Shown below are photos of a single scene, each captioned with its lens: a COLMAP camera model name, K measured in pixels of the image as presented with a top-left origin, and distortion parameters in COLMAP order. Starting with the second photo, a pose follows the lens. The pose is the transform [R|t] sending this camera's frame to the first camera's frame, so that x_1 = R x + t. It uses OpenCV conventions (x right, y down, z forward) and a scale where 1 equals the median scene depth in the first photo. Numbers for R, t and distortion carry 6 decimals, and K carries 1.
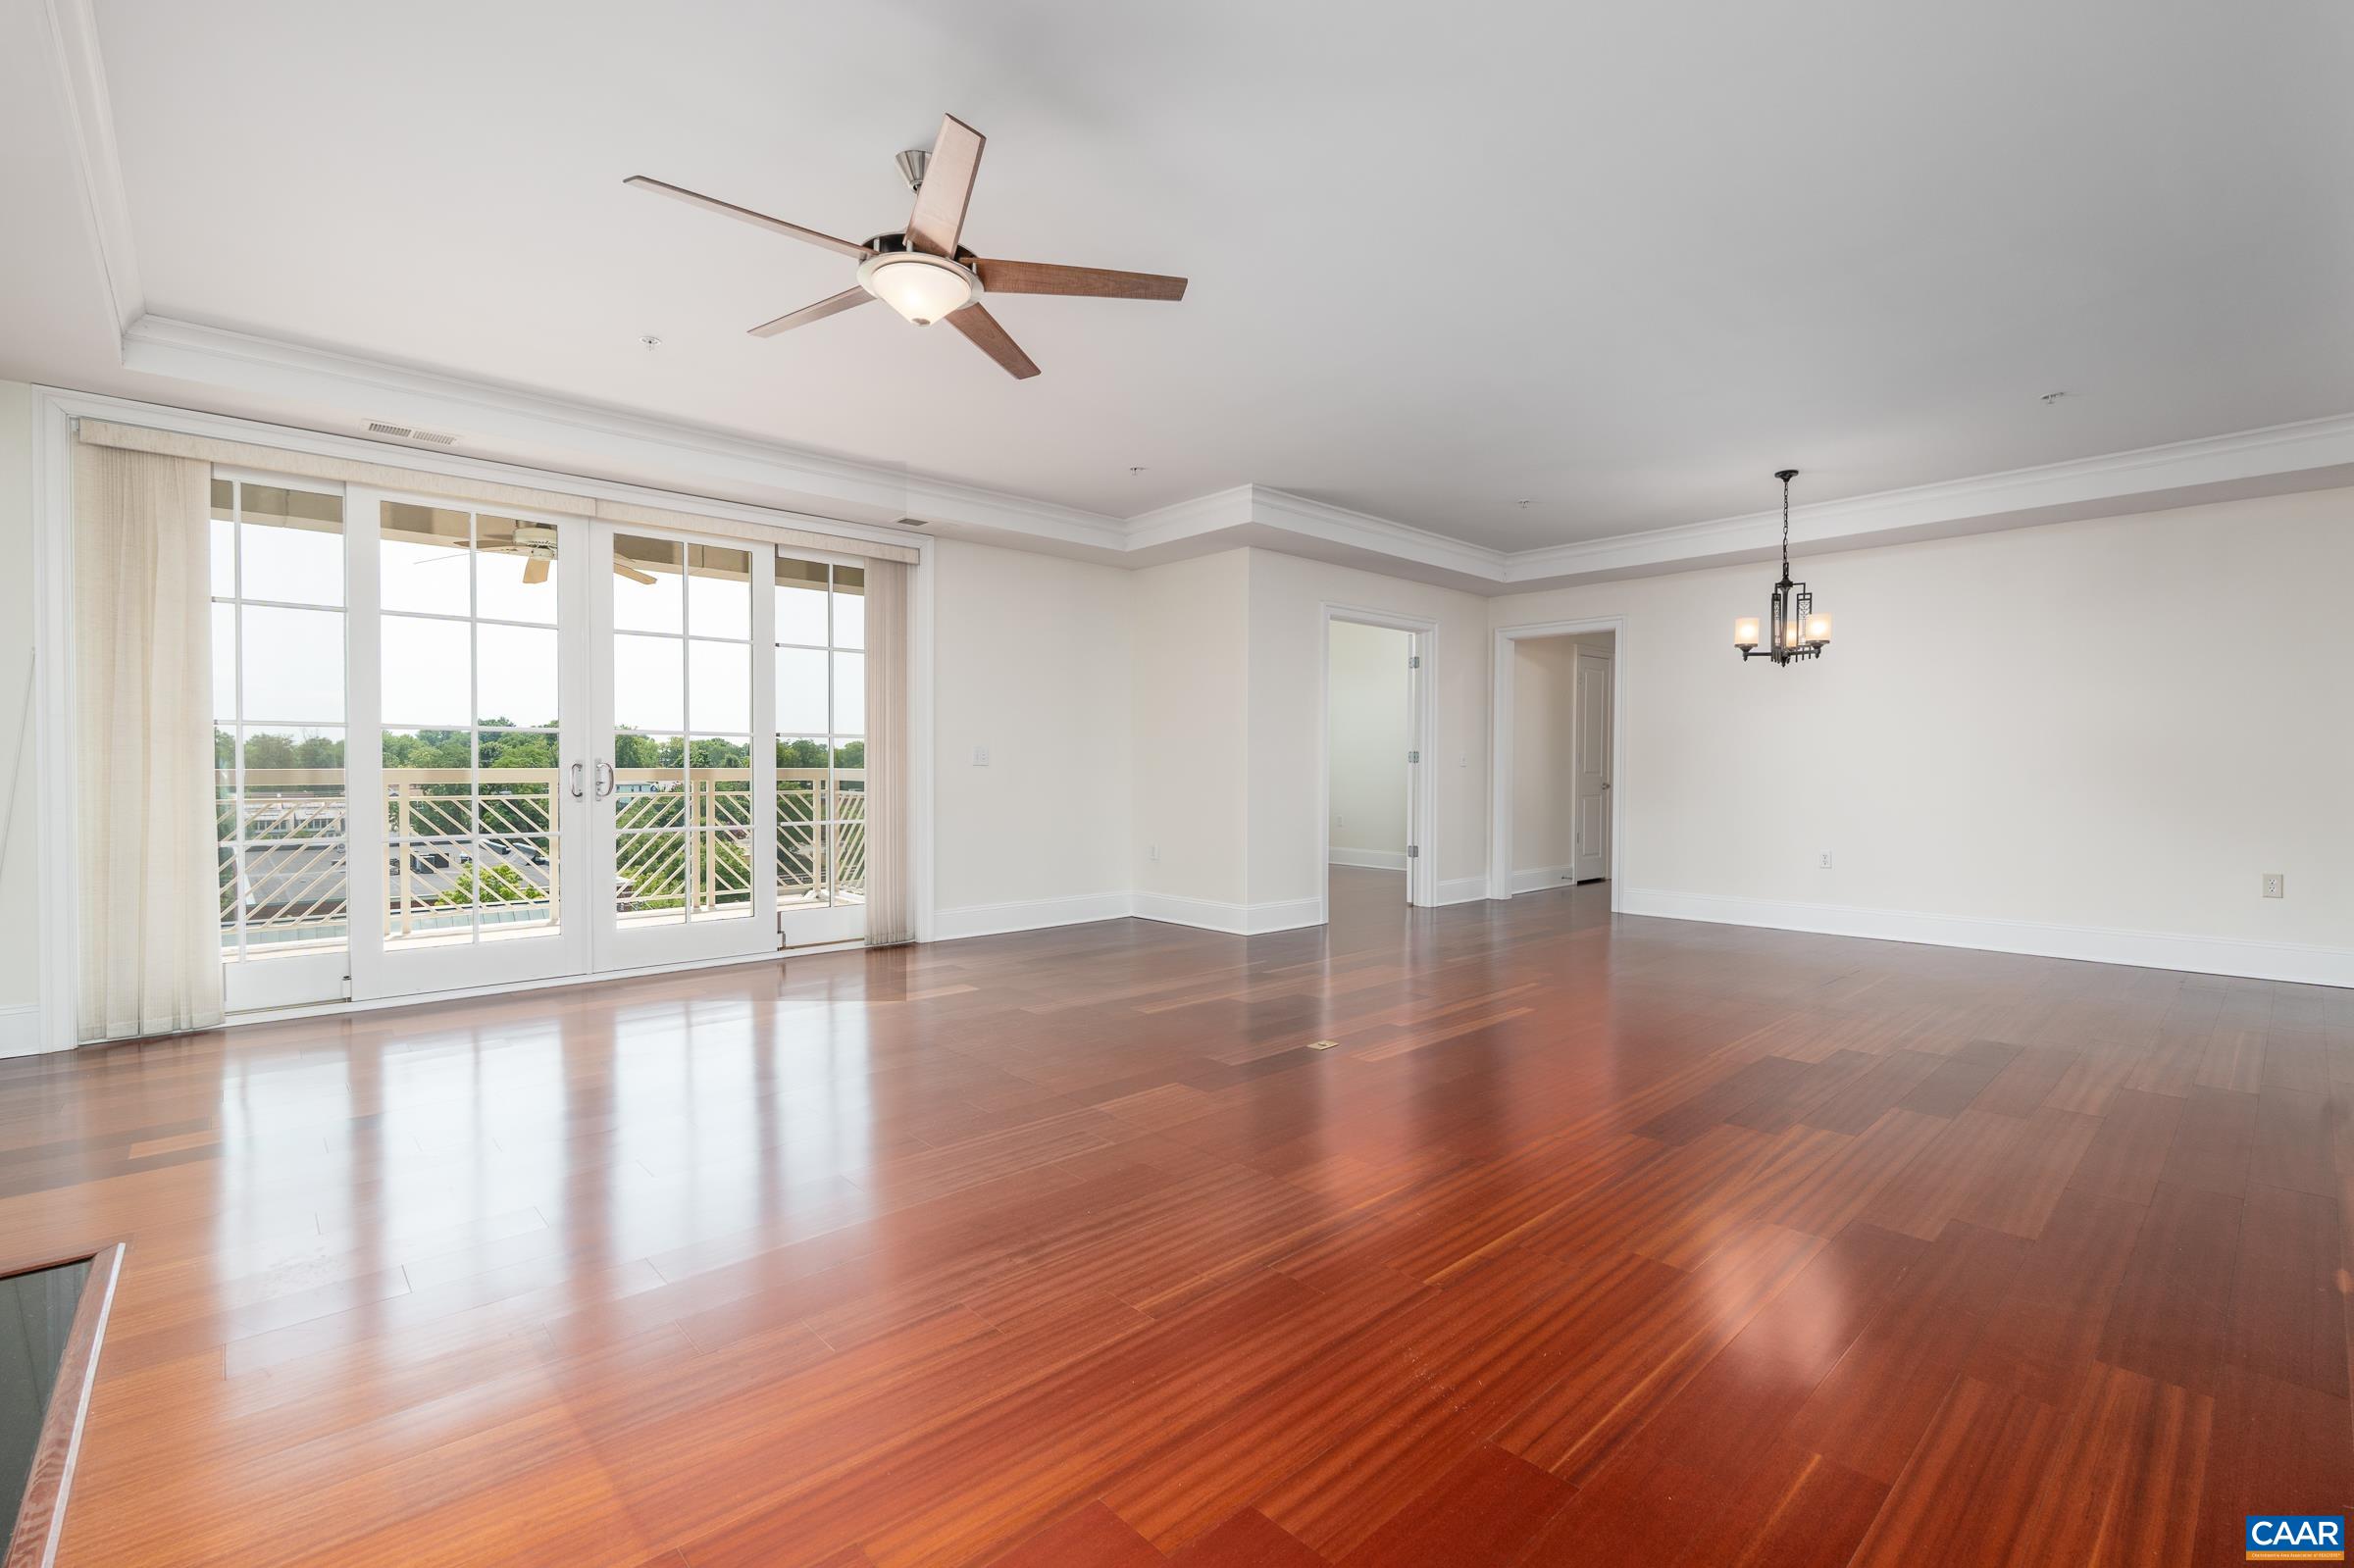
lens RADIAL K [[1047.9, 0, 1168.7], [0, 1047.9, 775.7], [0, 0, 1]] dist [-0.006487, 0.001246]
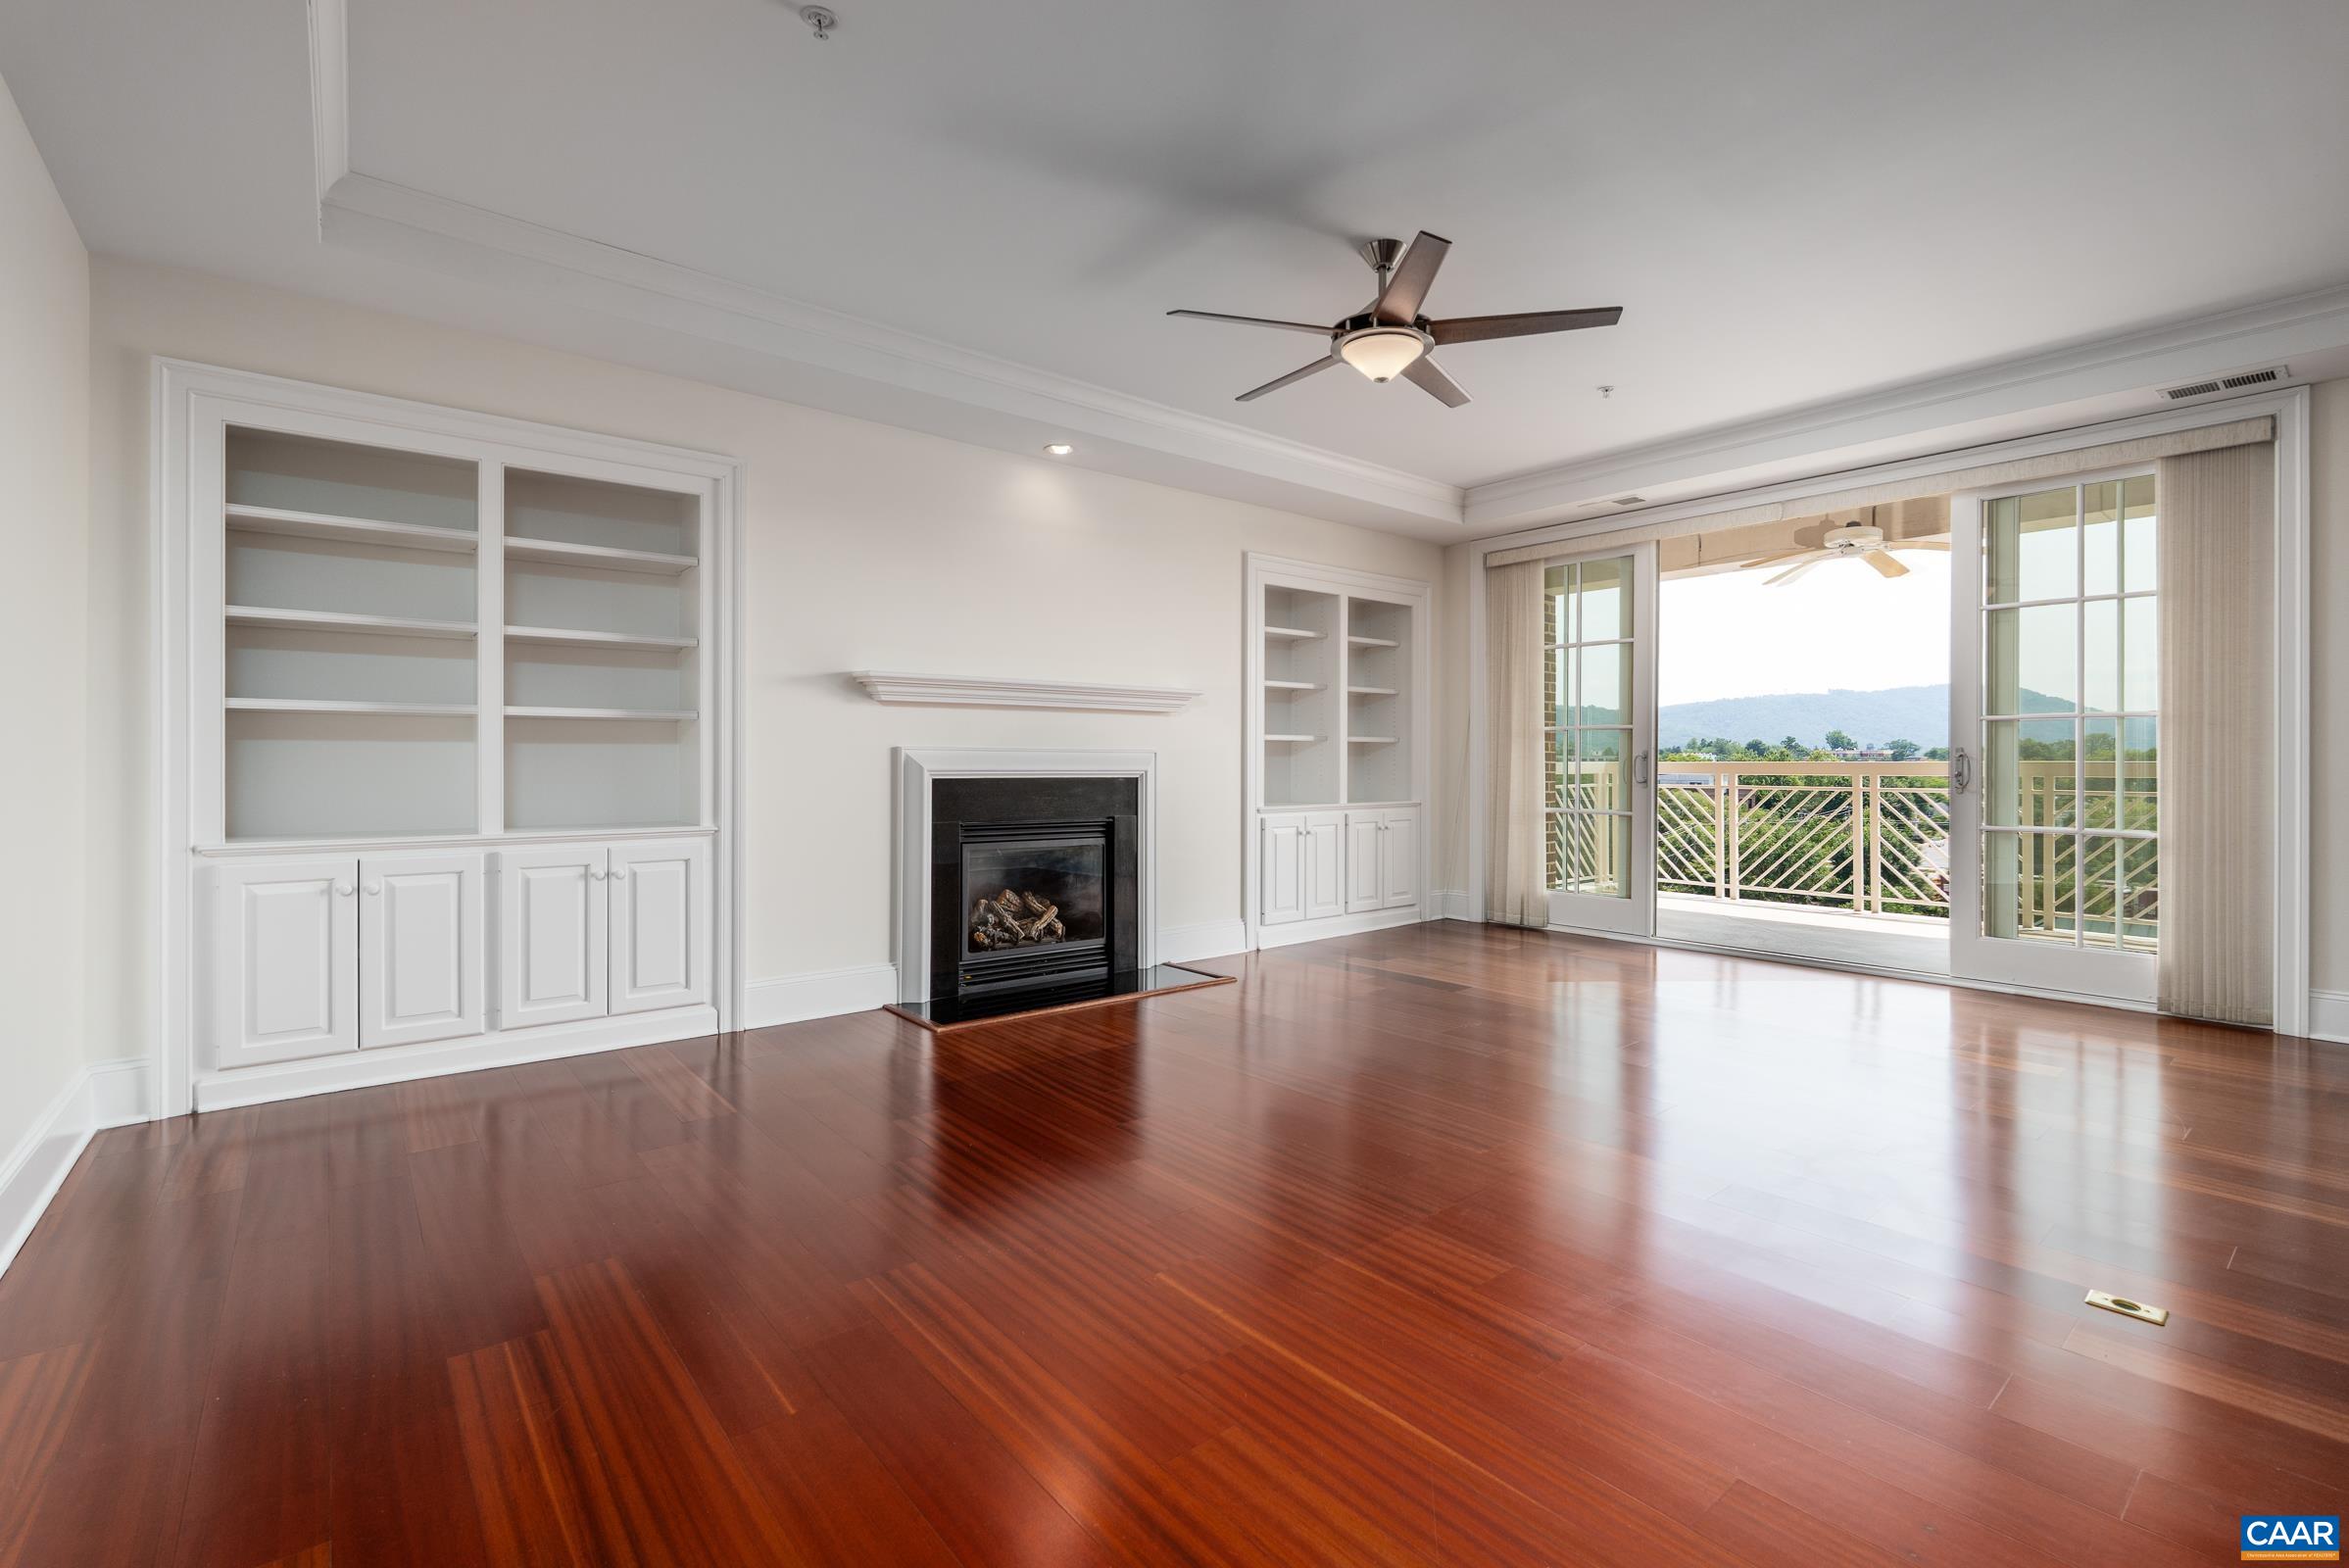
lens RADIAL K [[1045.9, 0, 1179.0], [0, 1045.9, 758.7], [0, 0, 1]] dist [-0.006487, 0.001246]
pose [[-0.049970, -0.004822, -0.998739, 0.465397], [-0.010844, 0.999932, -0.004286, 0.003293], [0.998692, 0.010616, -0.050019, 0.400252]]
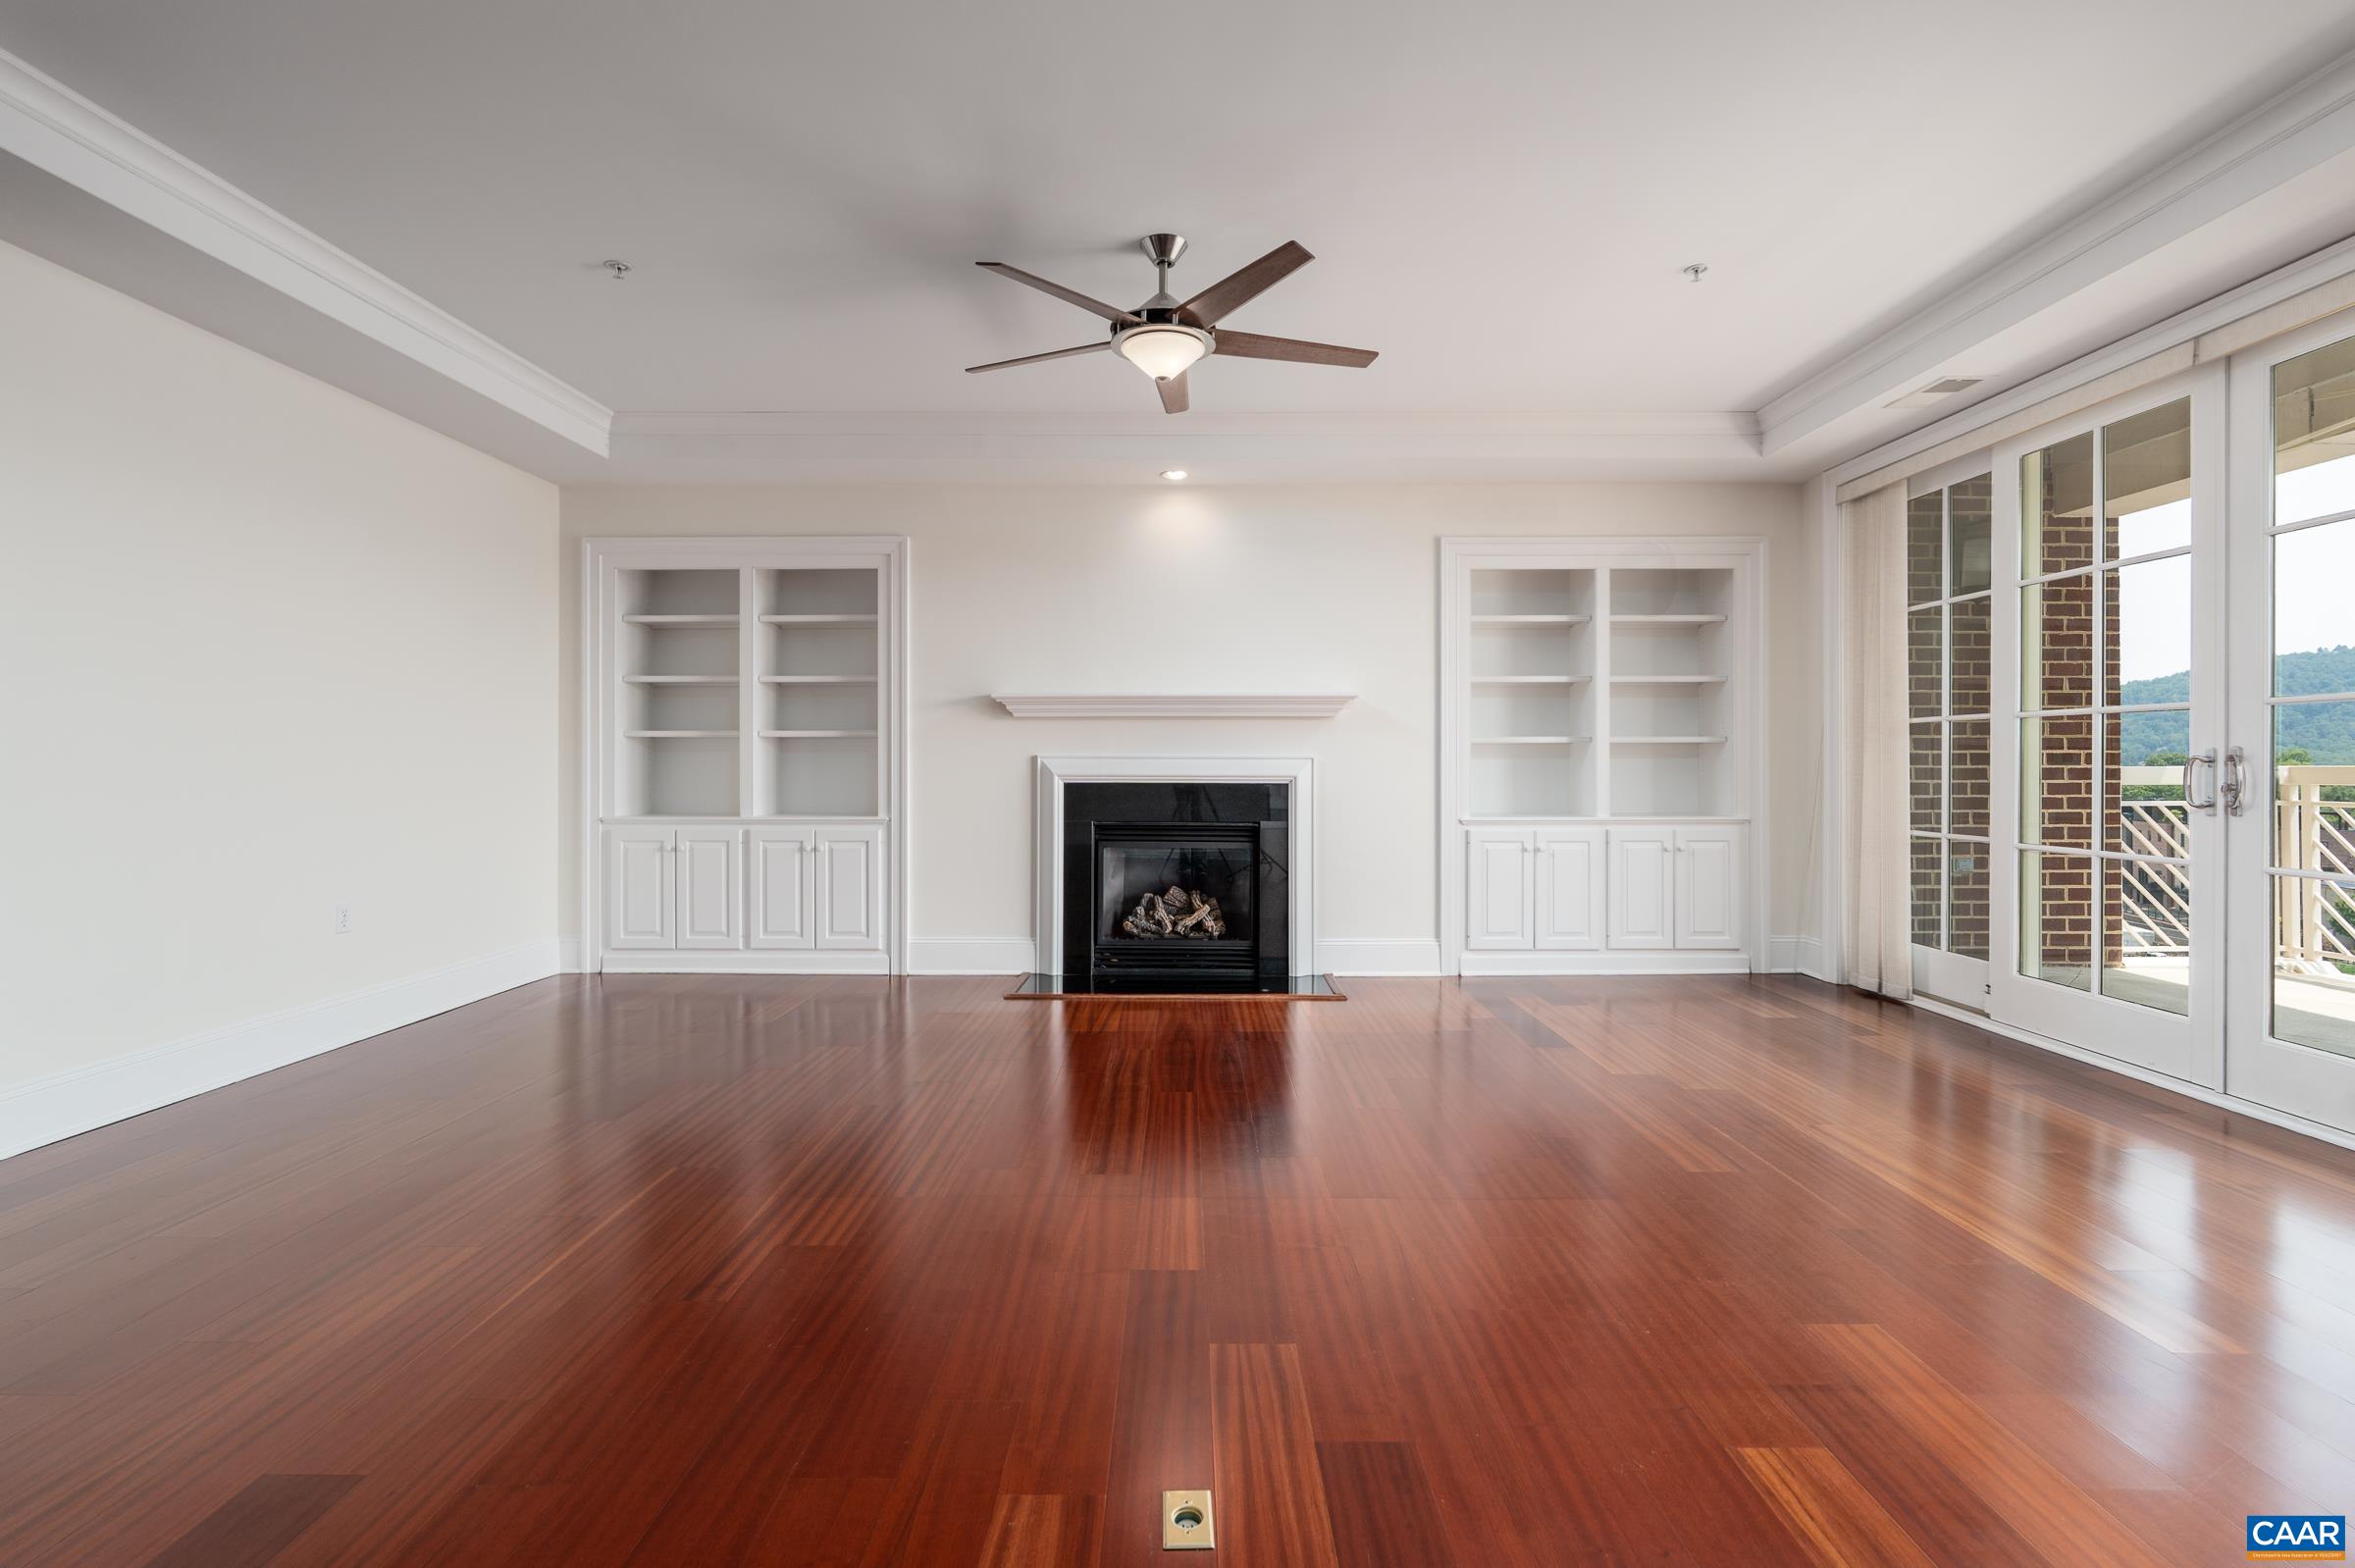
lens RADIAL K [[1048.5, 0, 1182.4], [0, 1048.5, 760.9], [0, 0, 1]] dist [-0.006487, 0.001246]
pose [[-0.676948, -0.002677, -0.736026, 0.291258], [-0.007314, 0.999968, 0.003090, -0.005810], [0.735995, 0.007475, -0.676946, 0.867102]]
